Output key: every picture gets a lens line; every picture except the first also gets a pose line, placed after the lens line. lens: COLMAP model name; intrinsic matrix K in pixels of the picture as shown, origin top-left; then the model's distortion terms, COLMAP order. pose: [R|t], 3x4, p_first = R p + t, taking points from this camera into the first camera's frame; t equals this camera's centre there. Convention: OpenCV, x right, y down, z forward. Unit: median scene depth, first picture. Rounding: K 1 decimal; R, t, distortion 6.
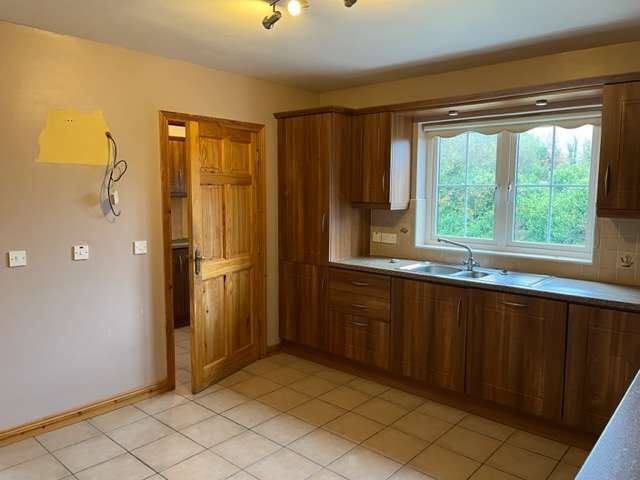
lens RADIAL K [[484.9, 0, 322.6], [0, 484.9, 241.6], [0, 0, 1]] dist [0.025599, 0.005567]
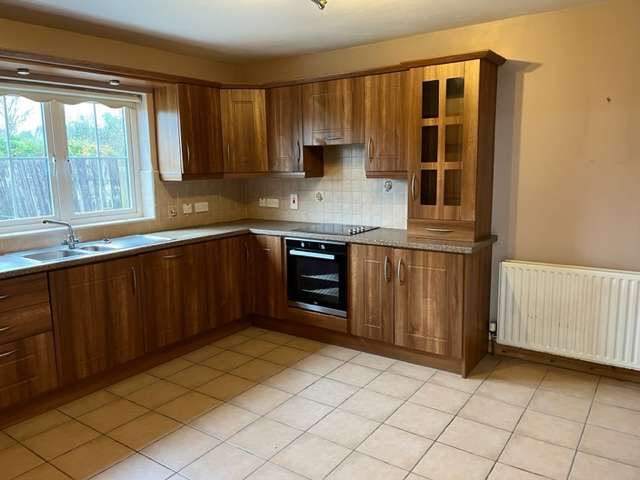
lens RADIAL K [[484.9, 0, 321.7], [0, 484.9, 237.5], [0, 0, 1]] dist [0.025599, 0.005567]
pose [[-0.093134, -0.163653, 0.982112, -0.709236], [0.128229, 0.976213, 0.174830, -0.069193], [-0.987362, 0.142218, -0.069934, 0.625605]]
